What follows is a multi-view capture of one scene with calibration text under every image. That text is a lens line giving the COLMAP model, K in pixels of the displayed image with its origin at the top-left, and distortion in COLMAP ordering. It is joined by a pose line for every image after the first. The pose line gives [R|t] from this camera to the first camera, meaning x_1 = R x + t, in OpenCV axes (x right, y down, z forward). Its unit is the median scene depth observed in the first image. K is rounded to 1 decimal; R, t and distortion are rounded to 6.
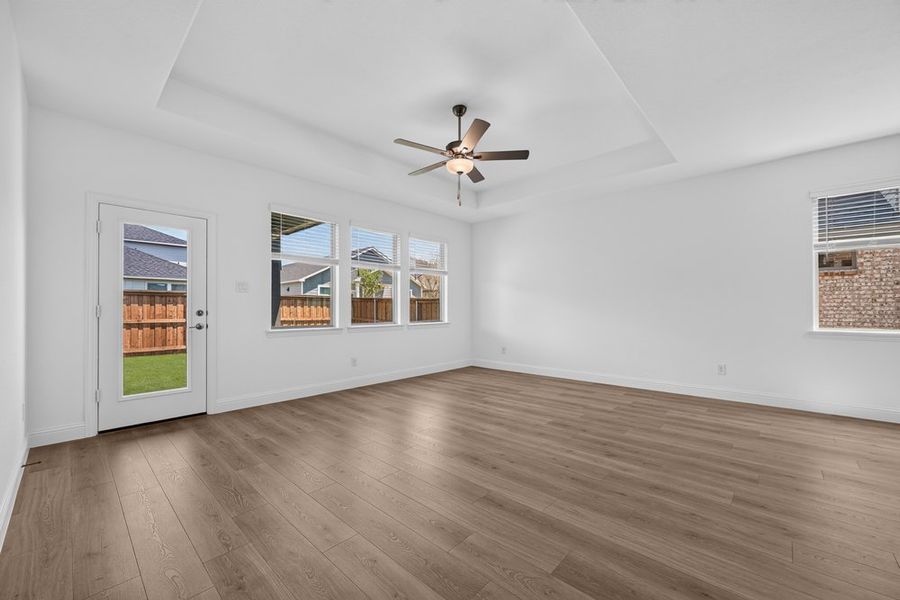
lens RADIAL K [[364.6, 0, 440.8], [0, 364.6, 303.5], [0, 0, 1]] dist [-0.008121, 0.000786]
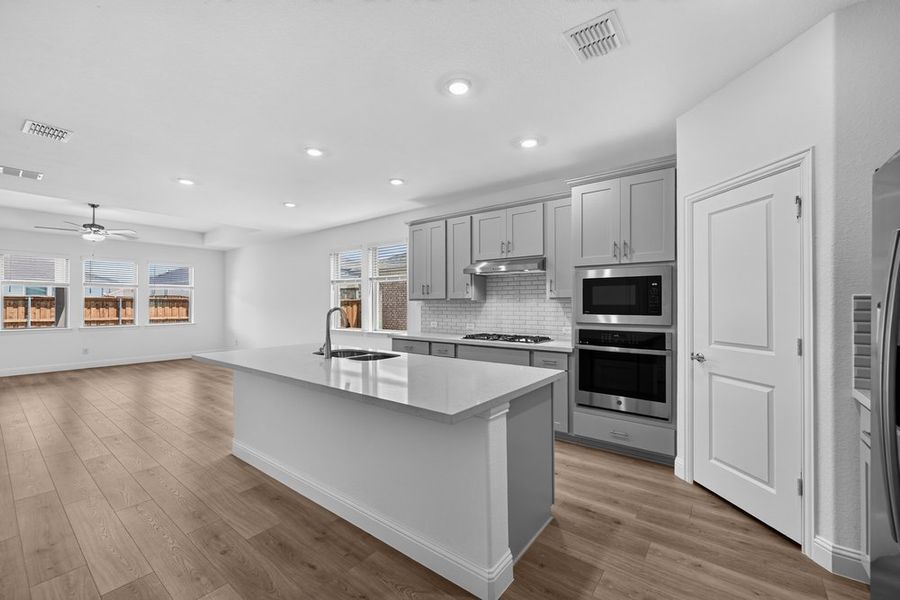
lens RADIAL K [[364.6, 0, 454.1], [0, 364.6, 302.4], [0, 0, 1]] dist [-0.008121, 0.000786]
pose [[0.994191, 0.004515, 0.107532, 1.548202], [-0.005403, 0.999954, 0.007976, -0.080298], [-0.107491, -0.008511, 0.994170, -0.885422]]
